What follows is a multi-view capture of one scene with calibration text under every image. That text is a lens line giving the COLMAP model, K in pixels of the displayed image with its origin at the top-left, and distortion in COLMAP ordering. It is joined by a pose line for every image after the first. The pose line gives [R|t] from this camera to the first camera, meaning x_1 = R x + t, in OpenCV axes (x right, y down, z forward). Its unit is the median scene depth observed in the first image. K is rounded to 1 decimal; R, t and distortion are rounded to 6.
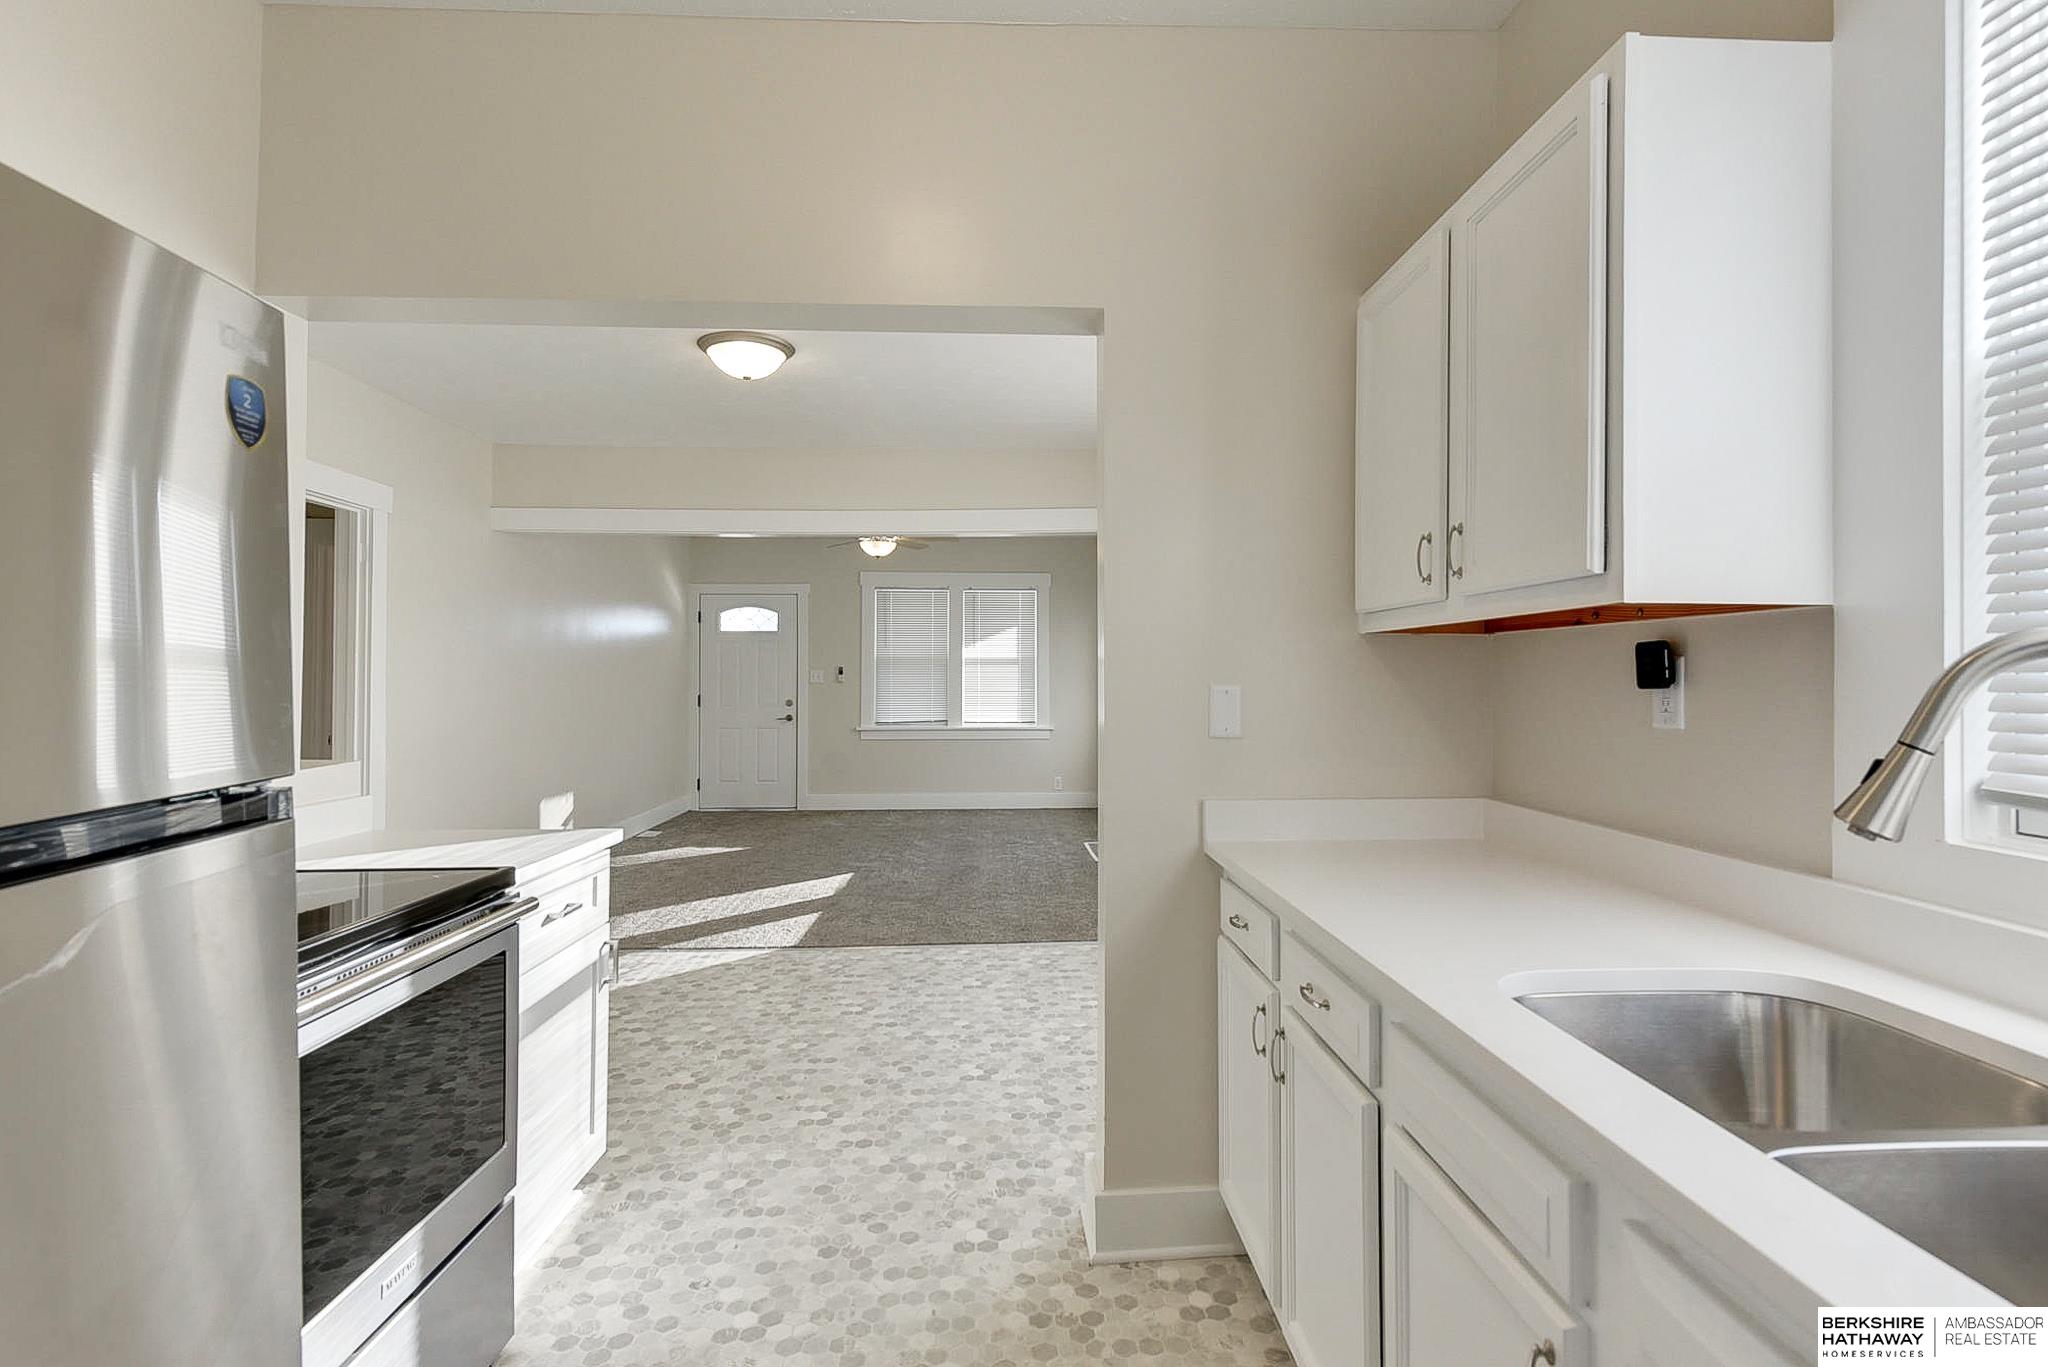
lens RADIAL K [[995.8, 0, 1034.6], [0, 995.8, 664.9], [0, 0, 1]] dist [0.005051, -0.000078]
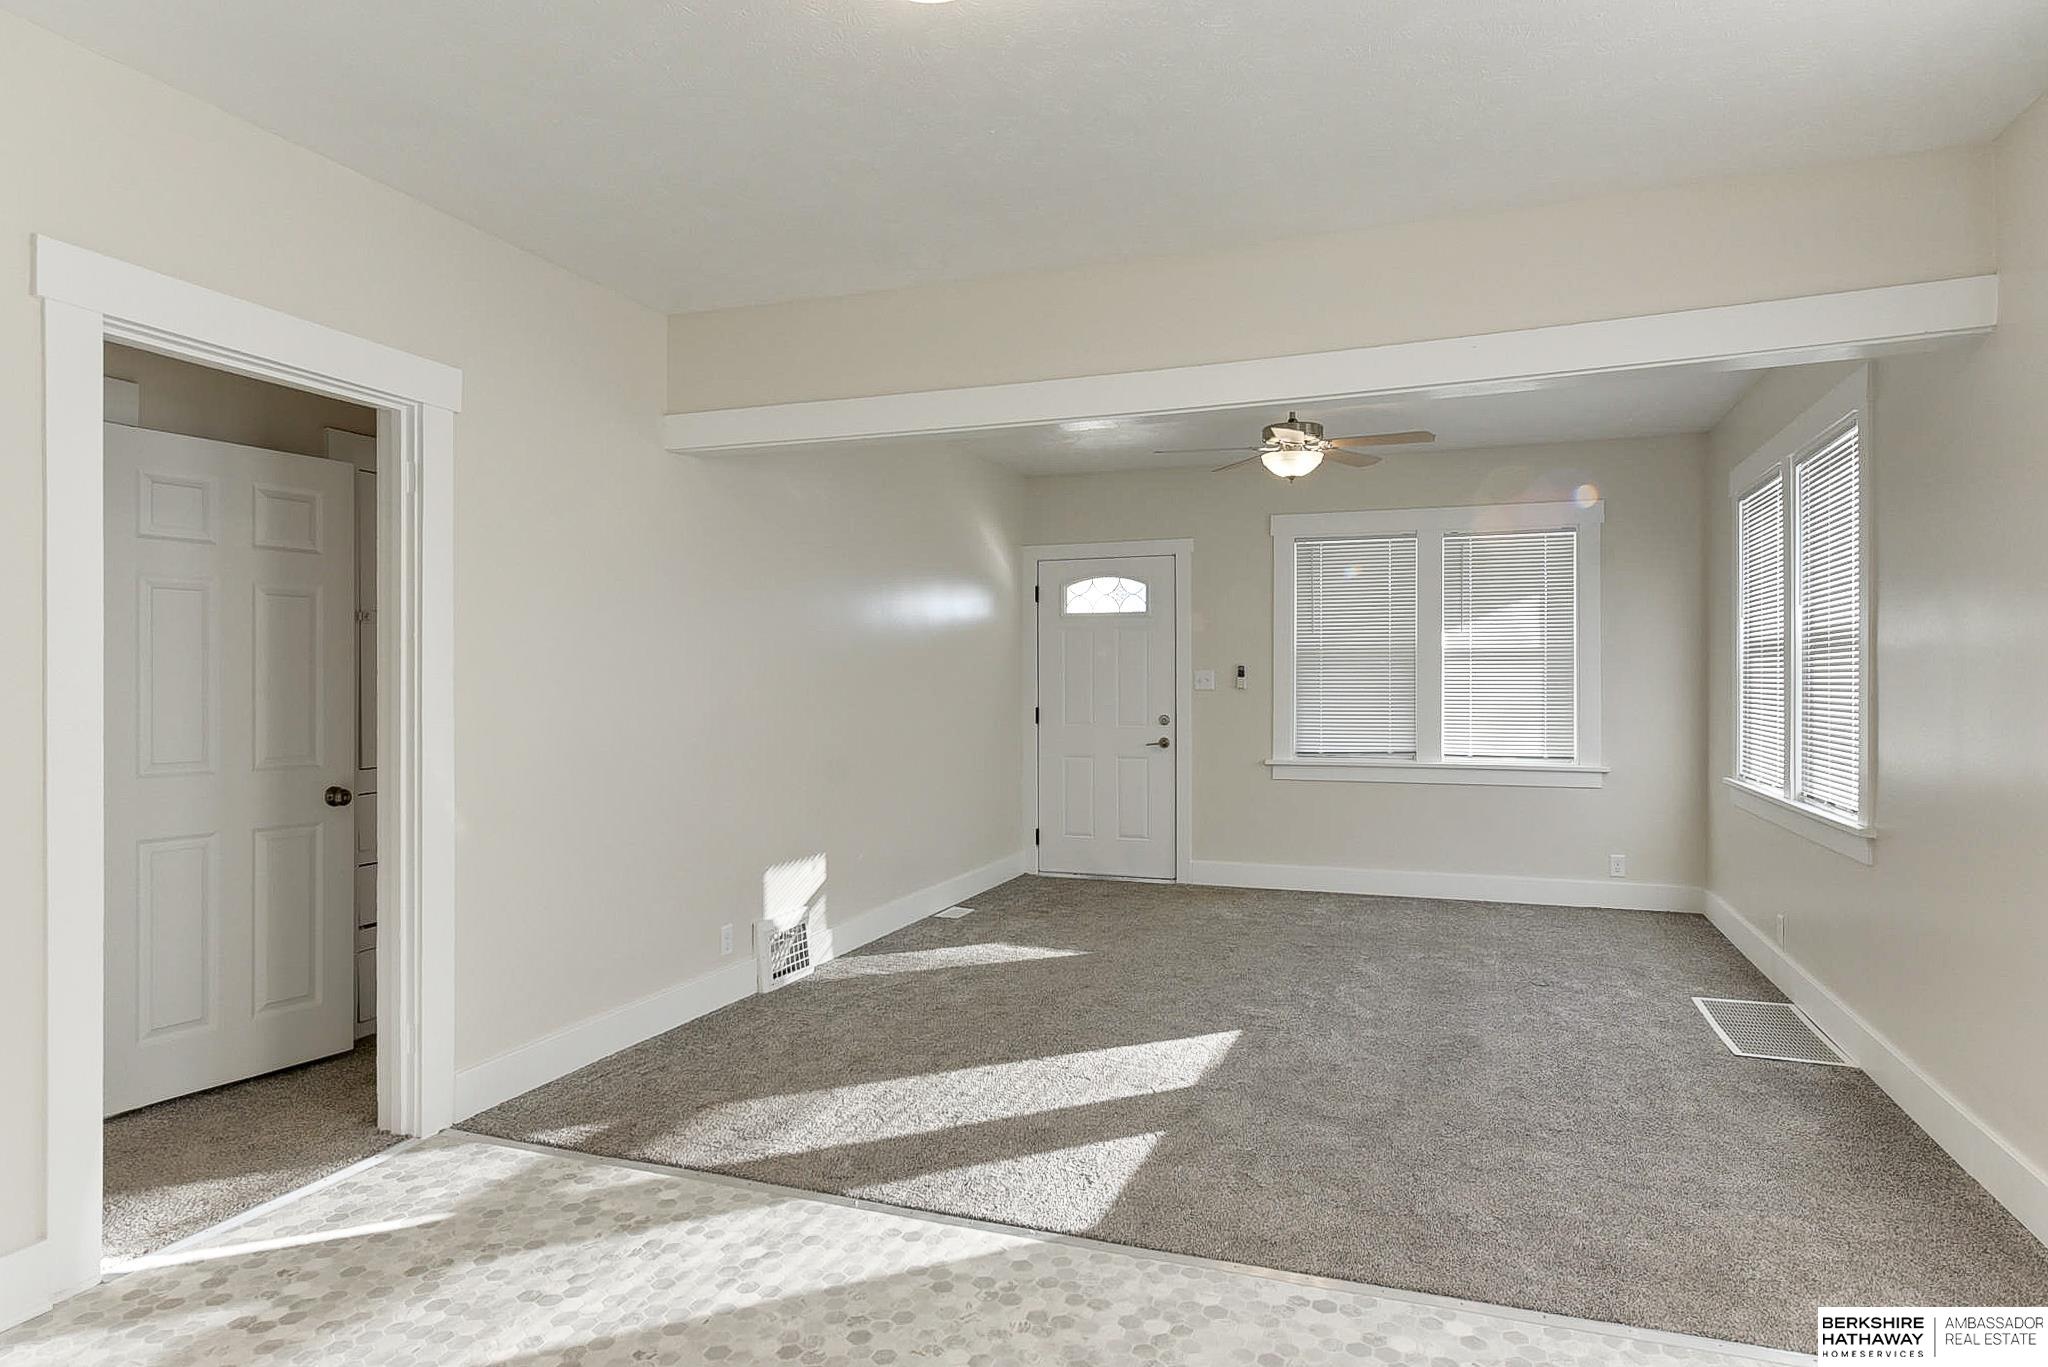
lens RADIAL K [[1209.3, 0, 1019.8], [0, 1209.3, 678.5], [0, 0, 1]] dist [0.008240, 0.000772]
pose [[0.919879, -0.002358, -0.392196, -0.029619], [0.006171, 0.999945, 0.008461, 0.004988], [0.392154, -0.010203, 0.919843, 0.337977]]
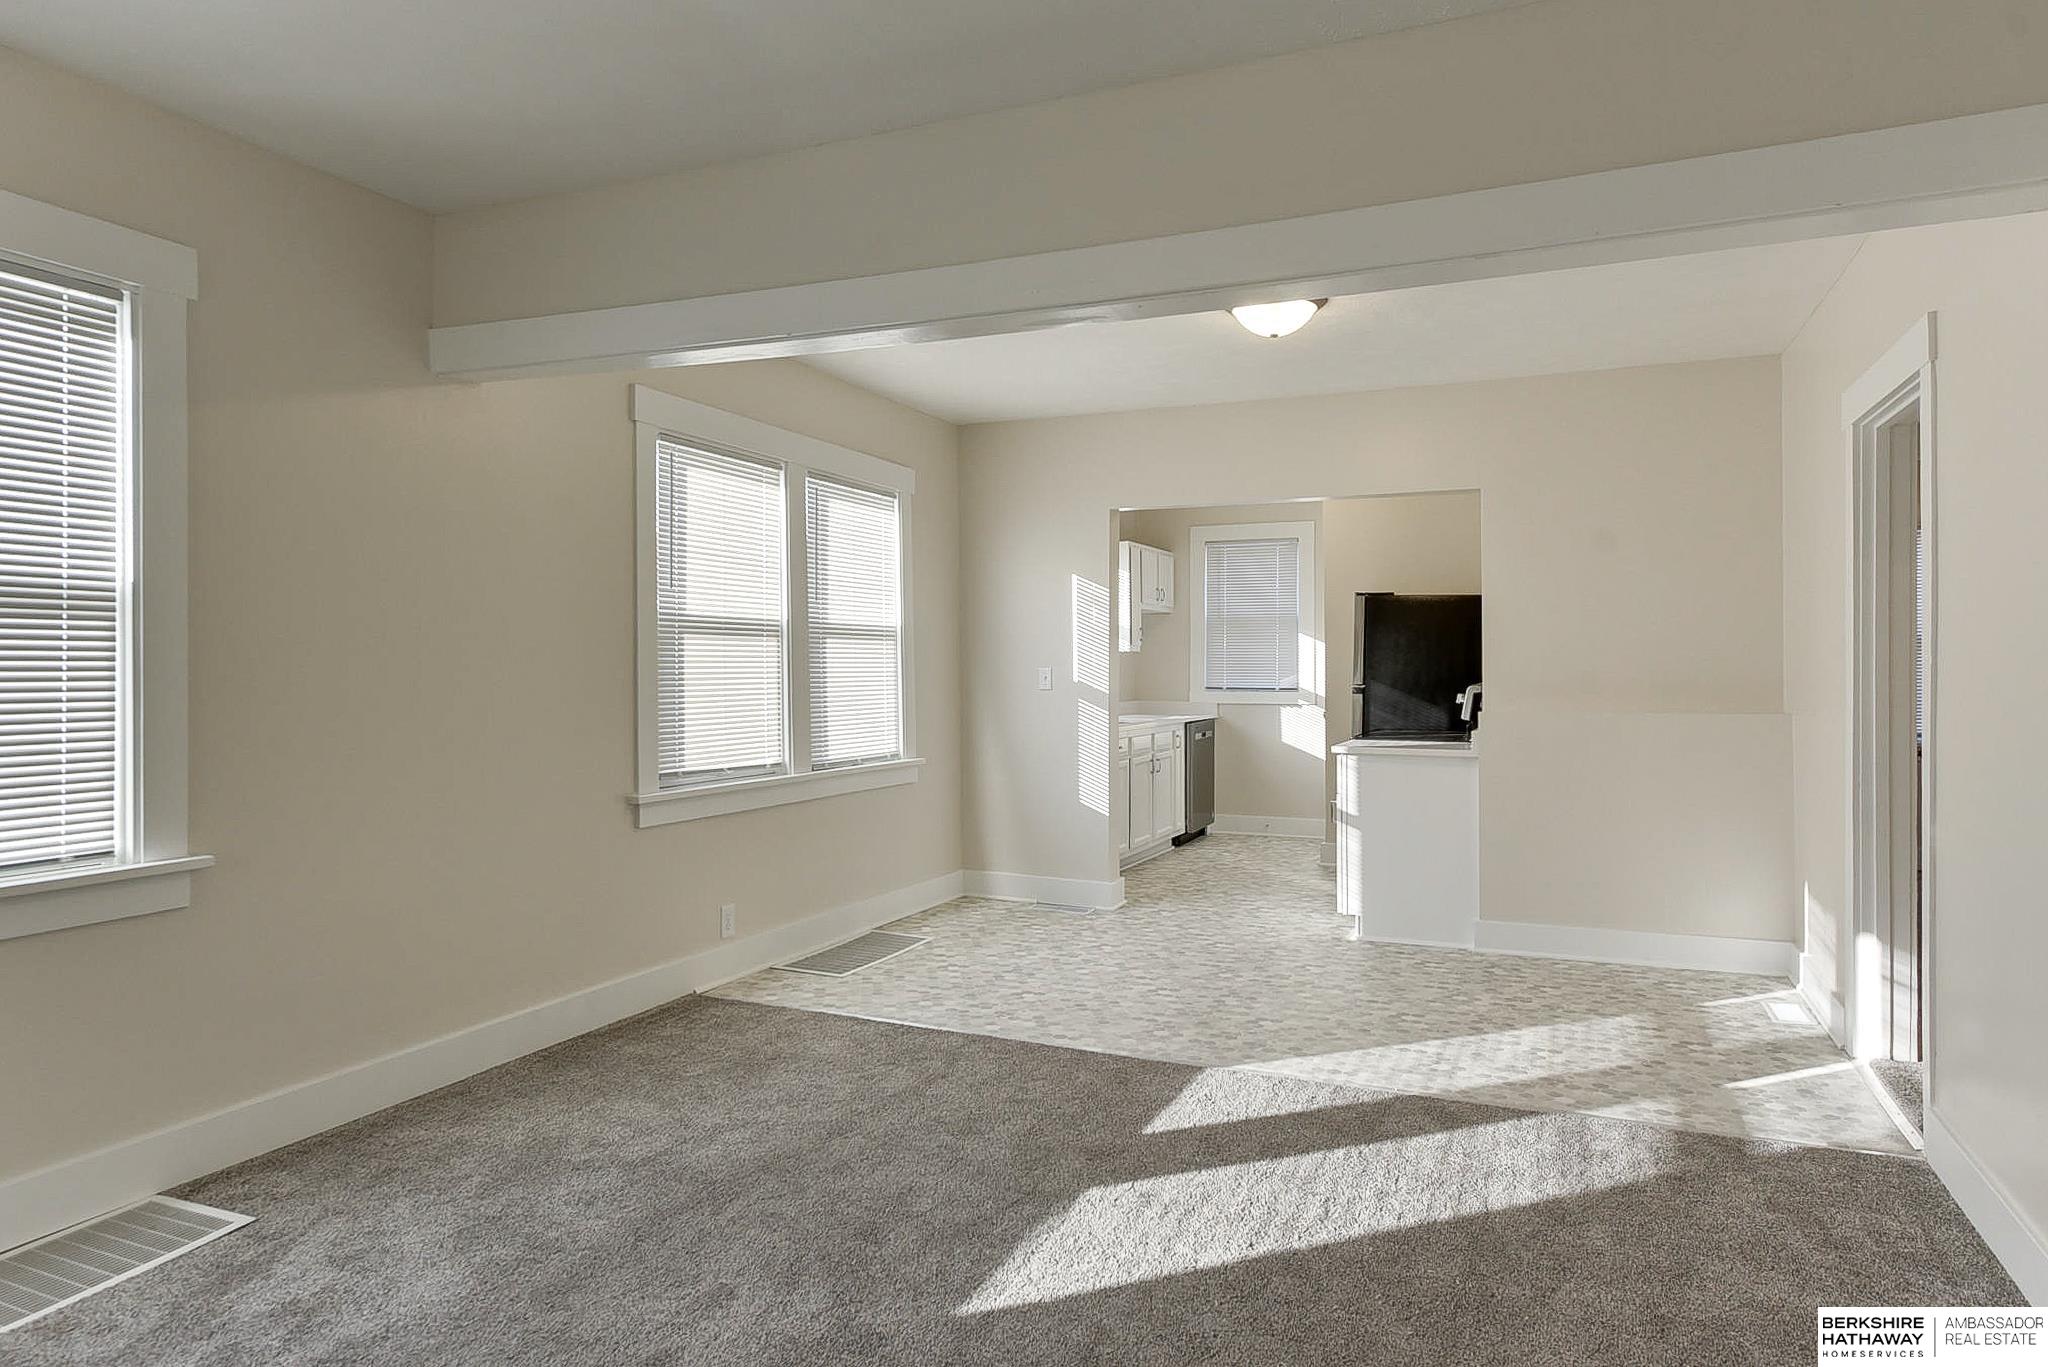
lens RADIAL K [[1262.4, 0, 1033.4], [0, 1262.4, 665.4], [0, 0, 1]] dist [0.002836, 0.000079]
pose [[-0.901550, -0.001012, 0.432674, -0.380023], [-0.007125, 0.999896, -0.012507, 0.018708], [-0.432617, -0.014359, -0.901463, 1.372363]]
